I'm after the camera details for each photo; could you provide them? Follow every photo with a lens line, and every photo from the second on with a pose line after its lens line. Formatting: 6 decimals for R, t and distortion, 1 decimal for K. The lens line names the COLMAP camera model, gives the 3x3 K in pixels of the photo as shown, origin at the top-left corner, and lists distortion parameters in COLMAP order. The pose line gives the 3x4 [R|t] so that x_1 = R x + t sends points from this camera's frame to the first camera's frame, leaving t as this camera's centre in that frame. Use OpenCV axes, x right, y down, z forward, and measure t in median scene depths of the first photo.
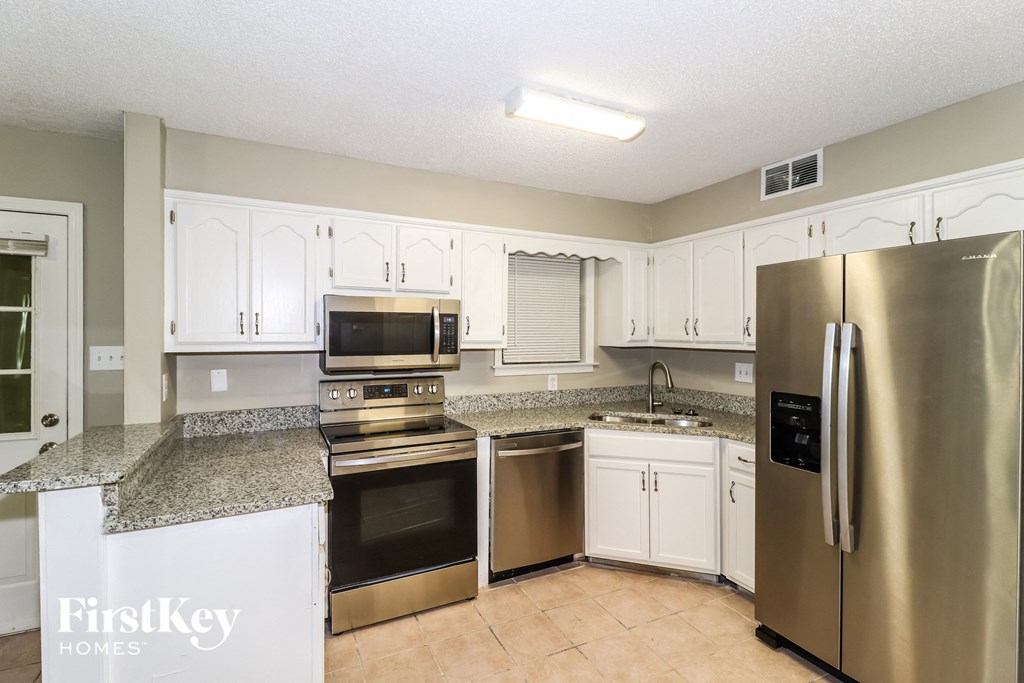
lens RADIAL K [[482.5, 0, 509.5], [0, 482.5, 333.9], [0, 0, 1]] dist [0.019589, -0.000603]
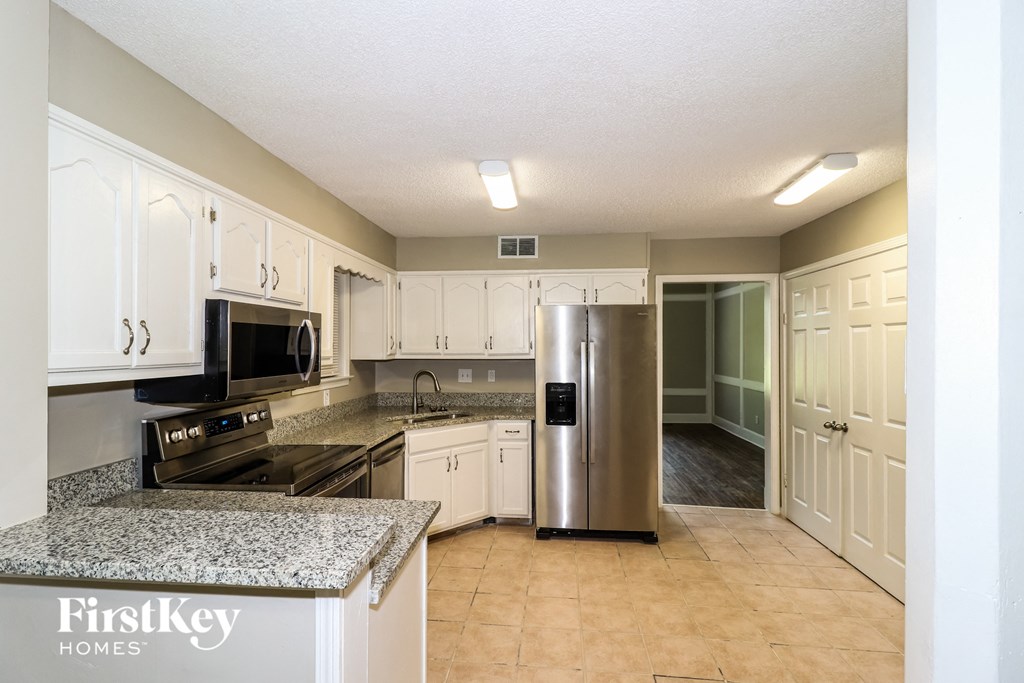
lens RADIAL K [[482.5, 0, 507.5], [0, 482.5, 344.4], [0, 0, 1]] dist [0.019589, -0.000603]
pose [[0.520704, -0.000344, 0.853737, -0.729886], [0.005993, 0.999977, -0.003253, -0.005042], [-0.853716, 0.006810, 0.520694, 0.207759]]
